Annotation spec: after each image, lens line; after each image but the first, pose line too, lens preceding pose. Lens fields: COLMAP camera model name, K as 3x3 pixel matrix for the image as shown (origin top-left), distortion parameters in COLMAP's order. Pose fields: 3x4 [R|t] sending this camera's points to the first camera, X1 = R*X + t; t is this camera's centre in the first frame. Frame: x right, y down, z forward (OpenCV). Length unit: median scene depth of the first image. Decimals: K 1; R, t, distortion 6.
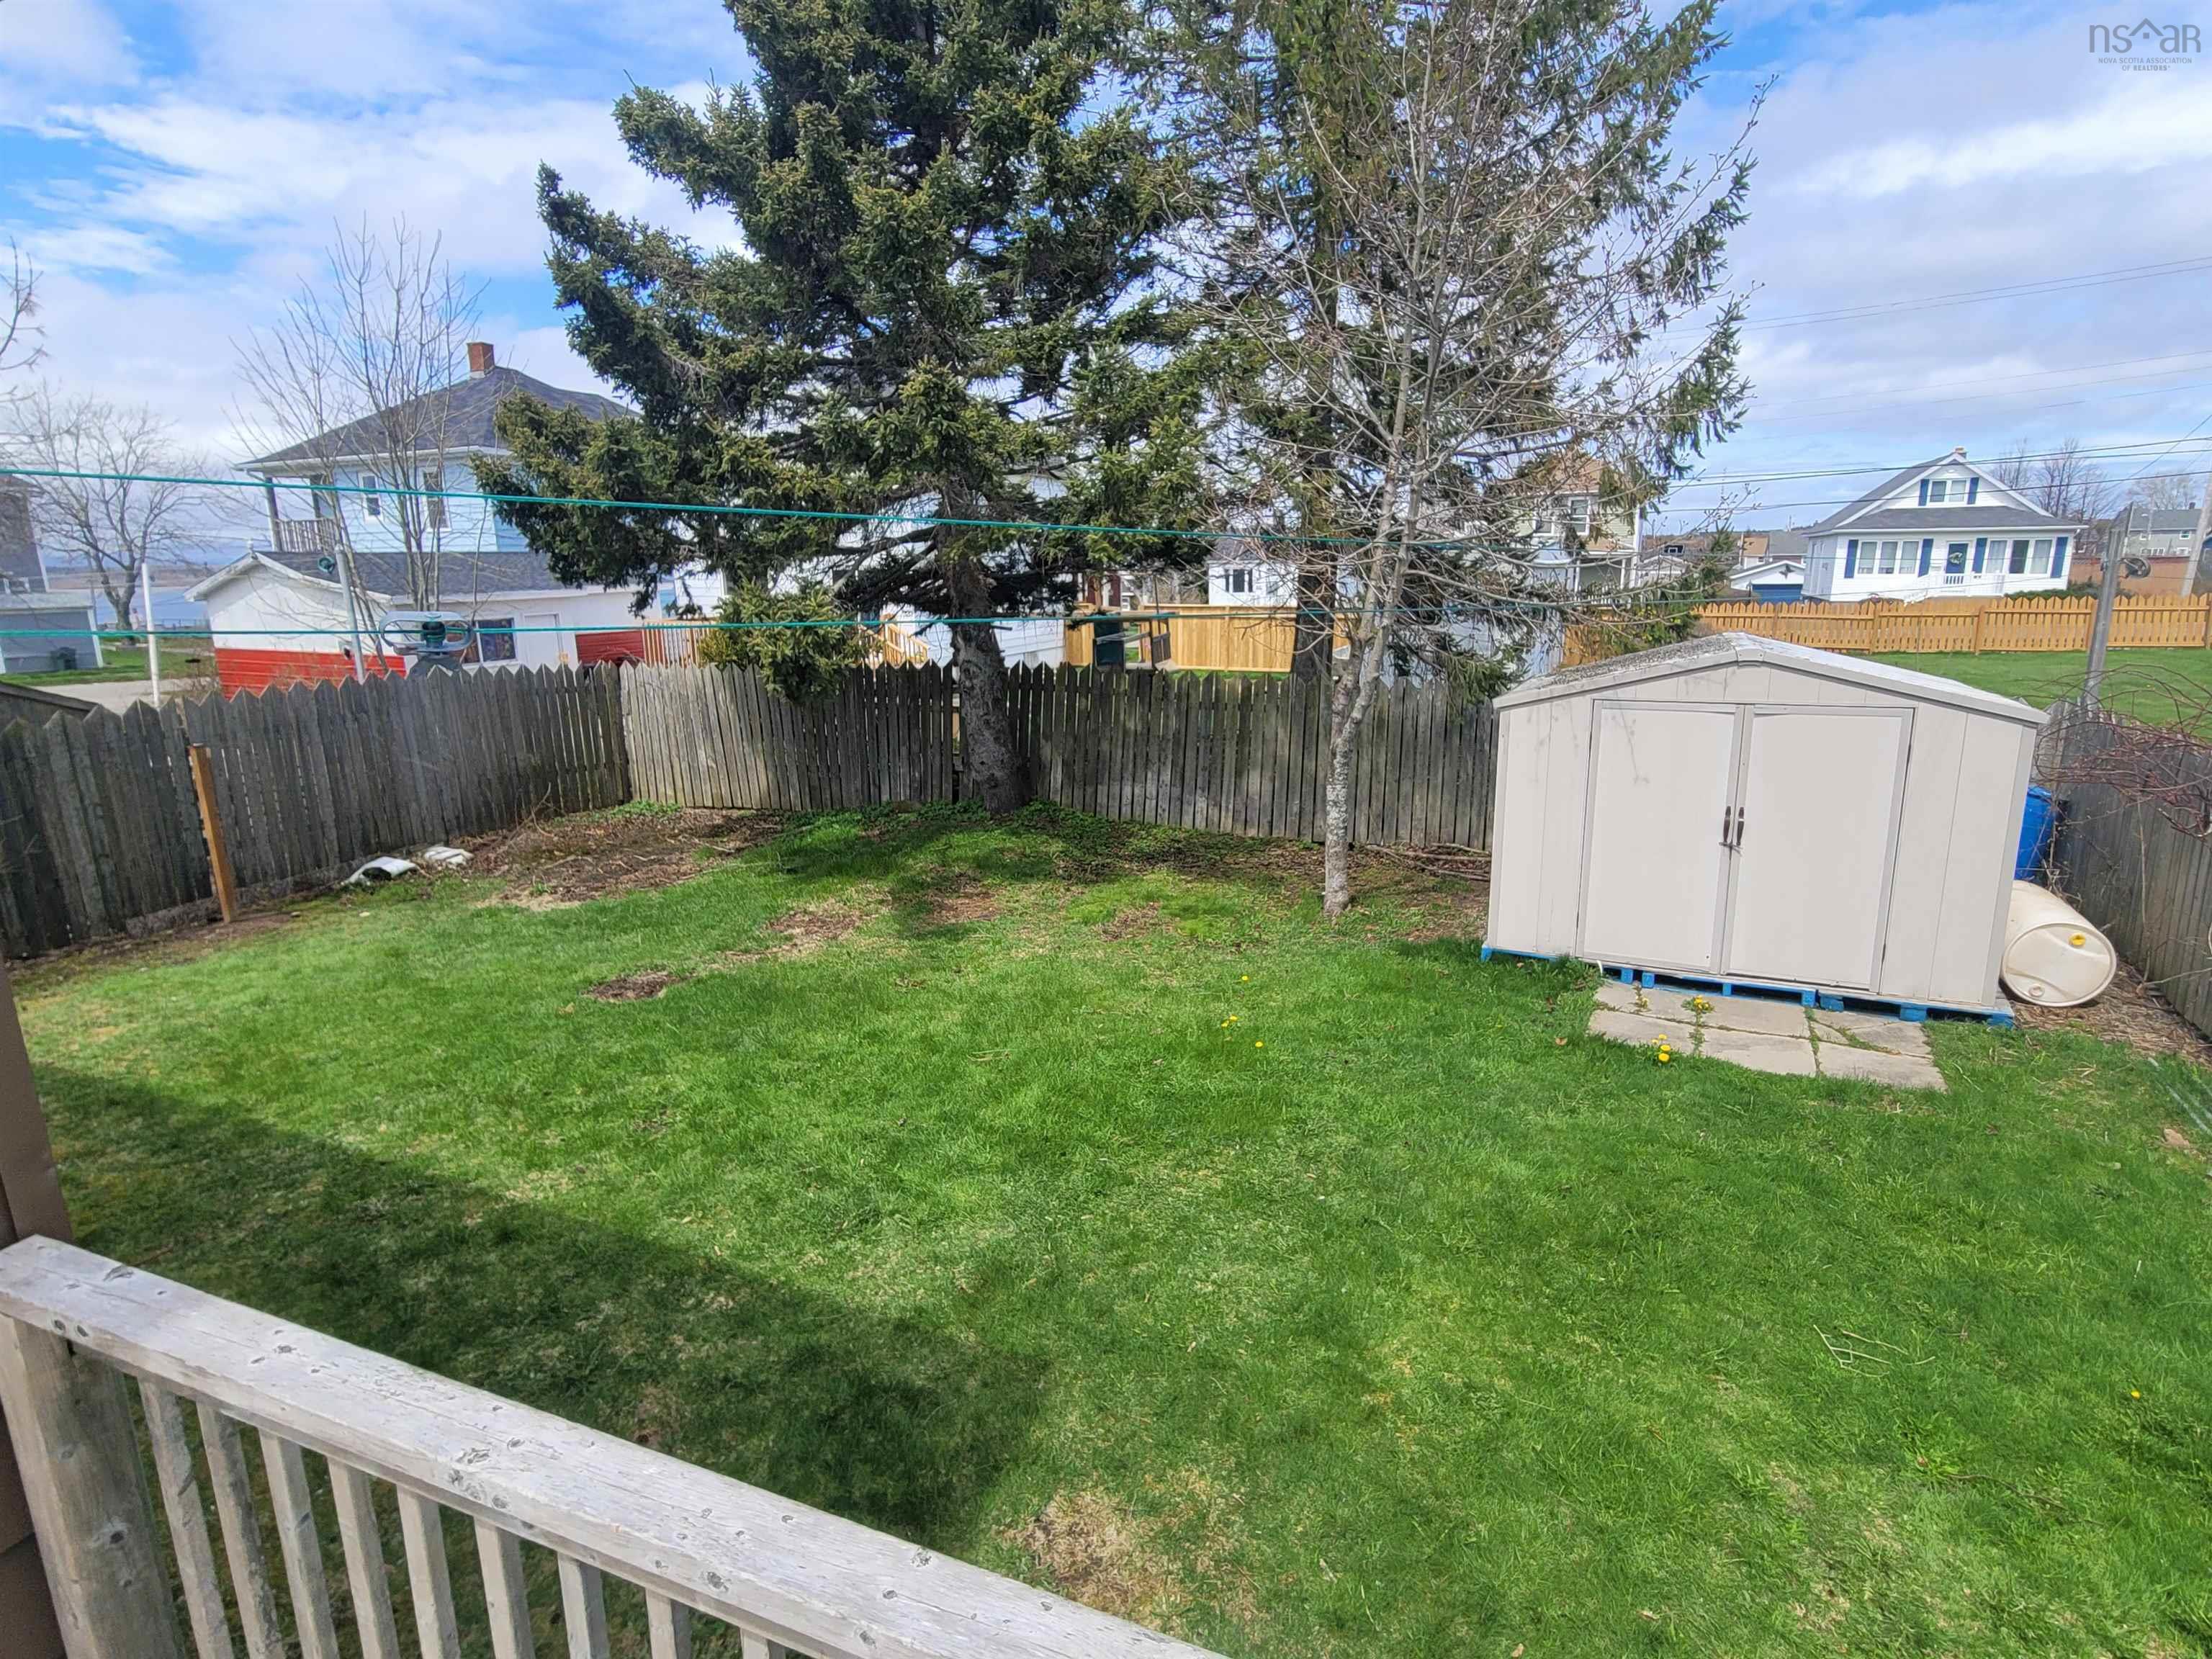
lens RADIAL K [[1242.8, 0, 1098.8], [0, 1242.8, 824.1], [0, 0, 1]] dist [0.000091, -0.000388]
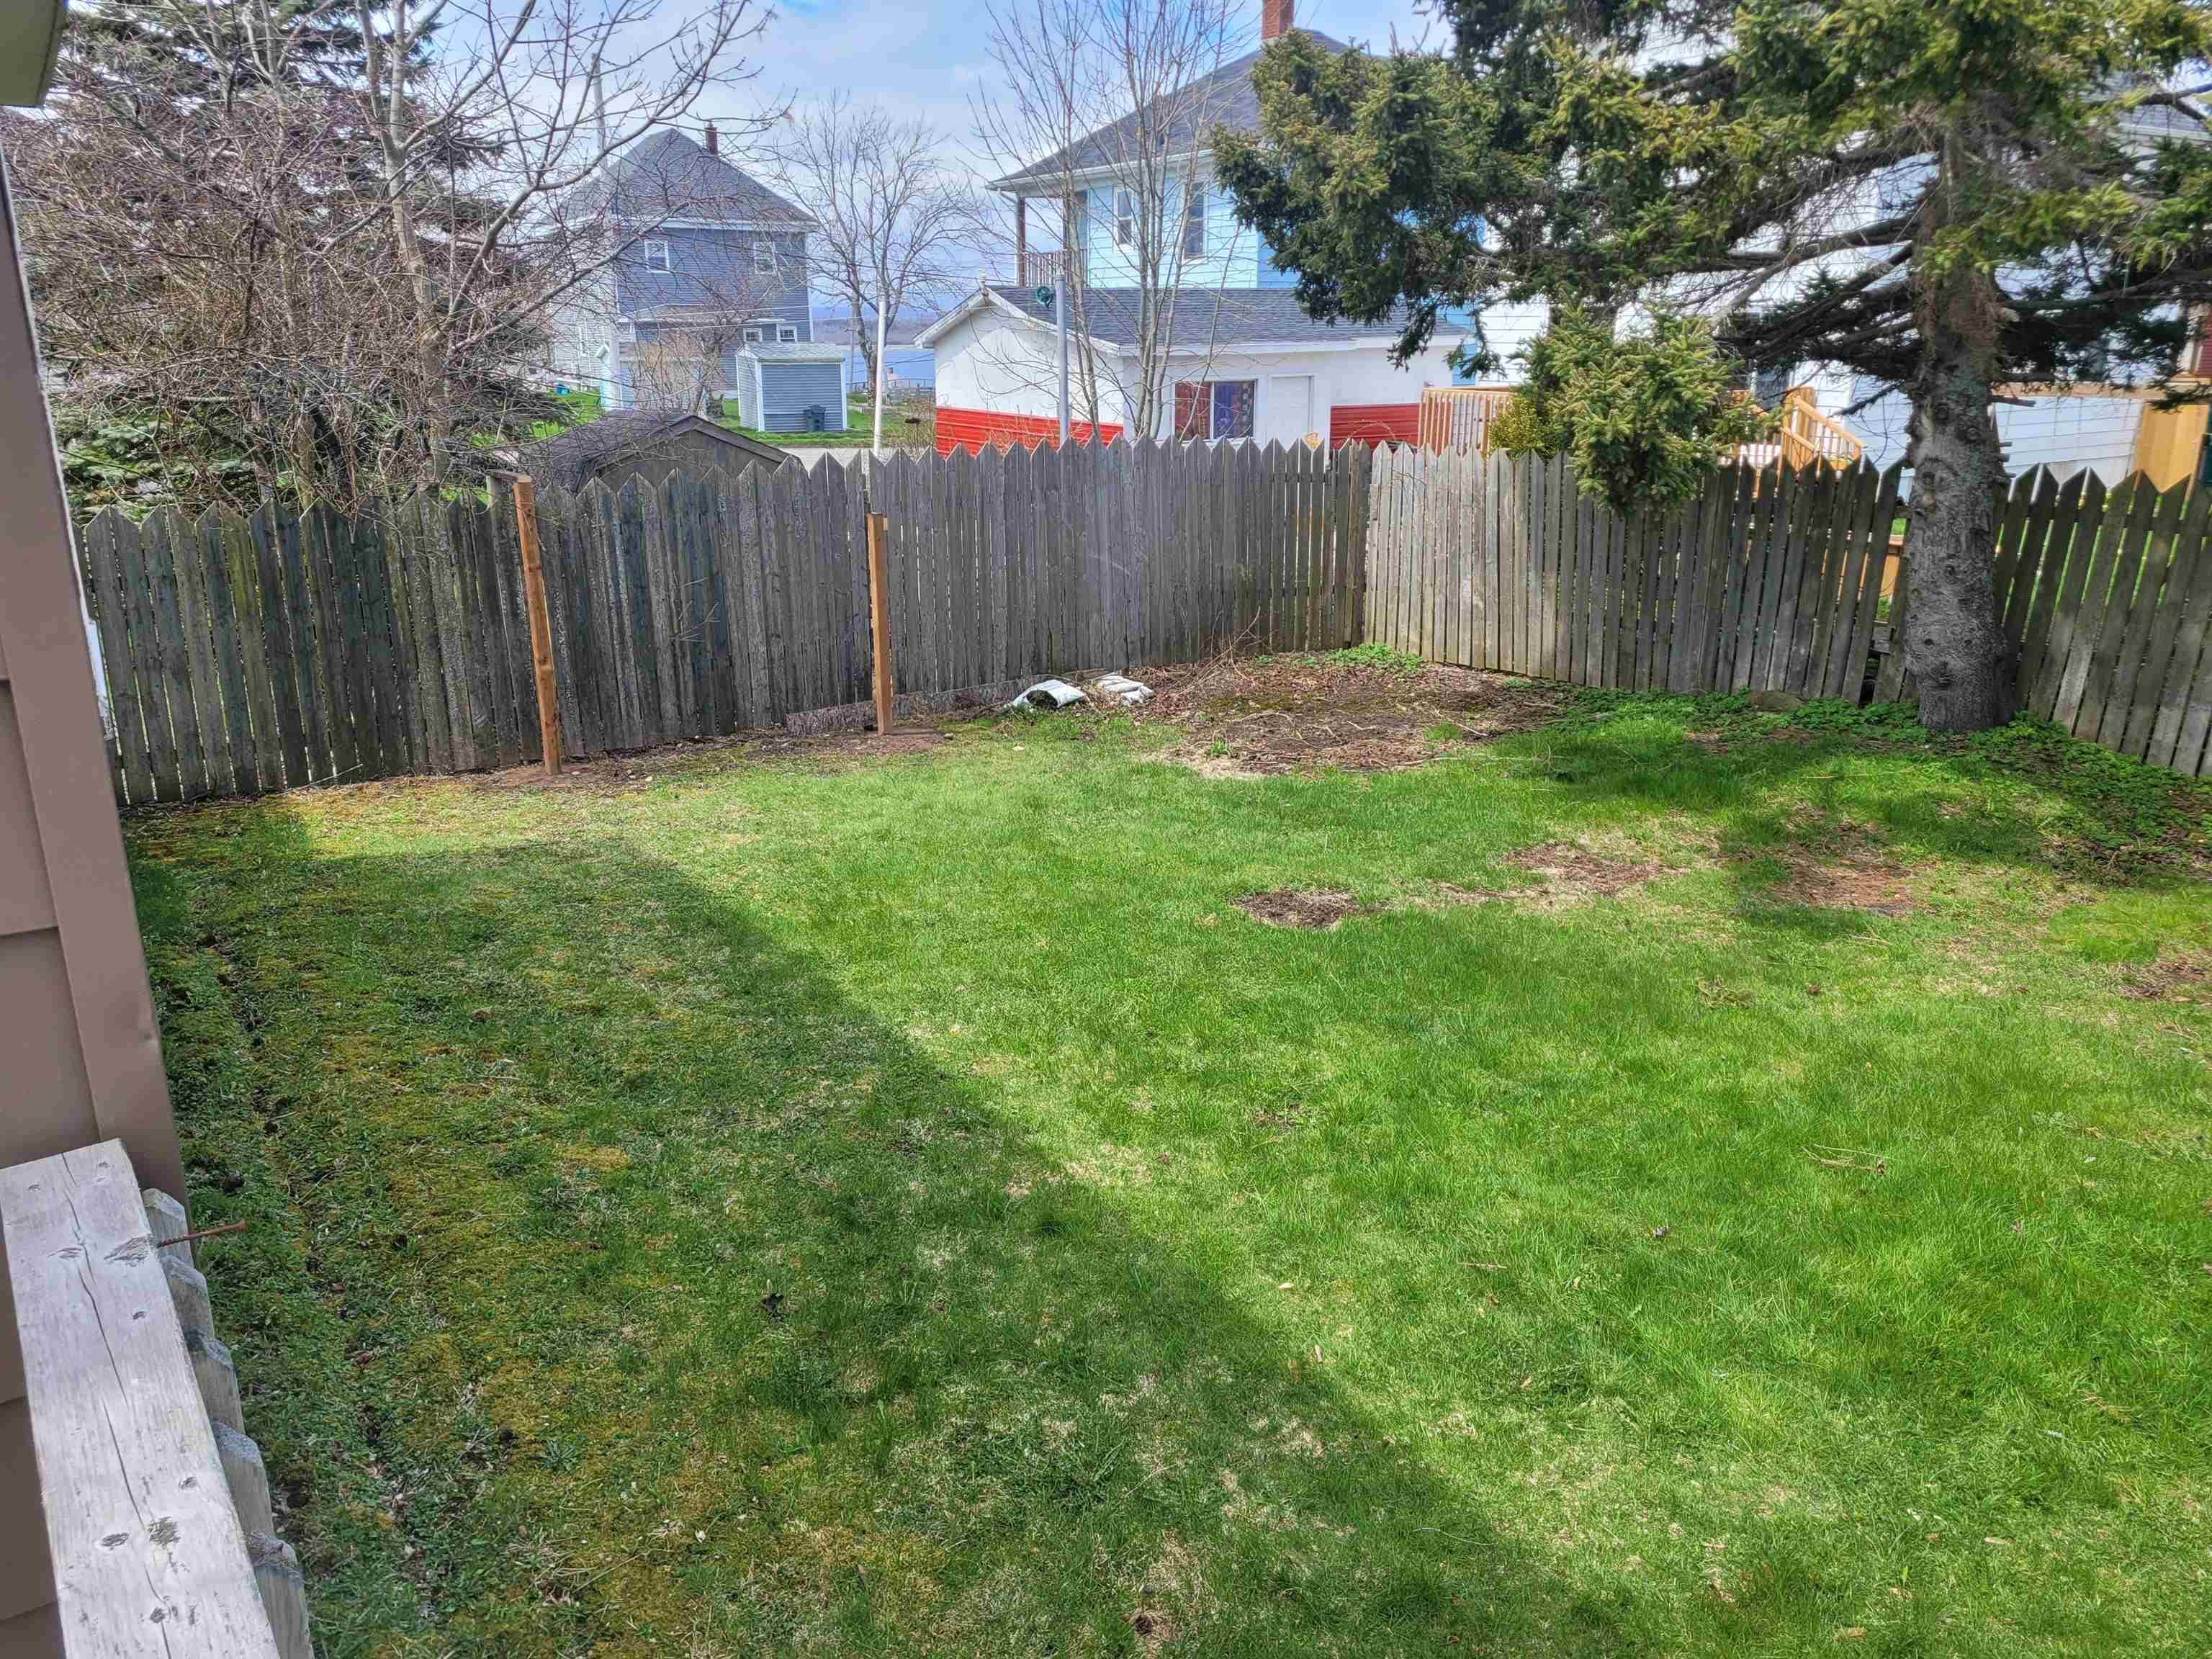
lens RADIAL K [[1653.8, 0, 1106.6], [0, 1653.8, 815.5], [0, 0, 1]] dist [0.074224, -0.064976]
pose [[0.848017, 0.166324, -0.503193, -0.013510], [-0.135732, 0.985971, 0.097154, 0.006374], [0.512292, -0.014089, 0.858696, 0.152766]]
